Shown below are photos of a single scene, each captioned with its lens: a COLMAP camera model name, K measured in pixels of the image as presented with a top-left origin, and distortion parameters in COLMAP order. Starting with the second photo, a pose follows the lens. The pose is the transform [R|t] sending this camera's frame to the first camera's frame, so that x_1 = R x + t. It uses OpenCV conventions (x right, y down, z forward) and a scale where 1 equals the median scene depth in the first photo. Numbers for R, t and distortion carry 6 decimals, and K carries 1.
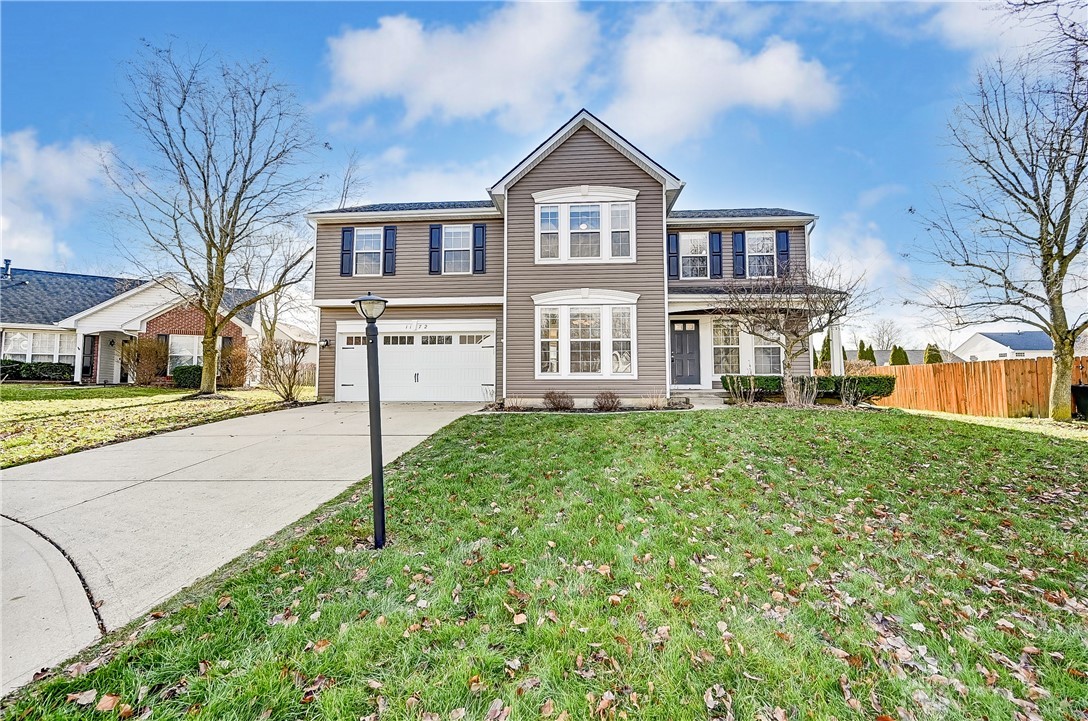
lens RADIAL K [[431.5, 0, 551.4], [0, 431.5, 352.9], [0, 0, 1]] dist [-0.001535, -0.001137]
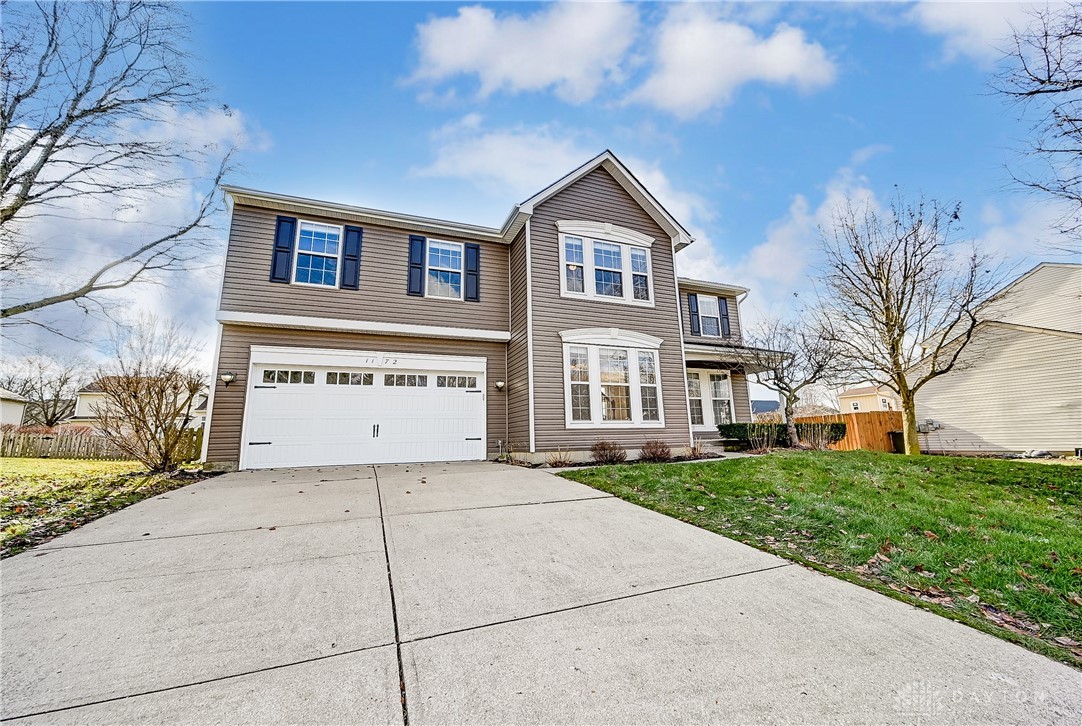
lens RADIAL K [[446.7, 0, 545.2], [0, 446.7, 348.2], [0, 0, 1]] dist [-0.000509, -0.001143]
pose [[0.894177, 0.073283, 0.441676, -0.409897], [-0.004681, 0.987989, -0.154452, 0.035440], [-0.447690, 0.136040, 0.883780, 0.193597]]
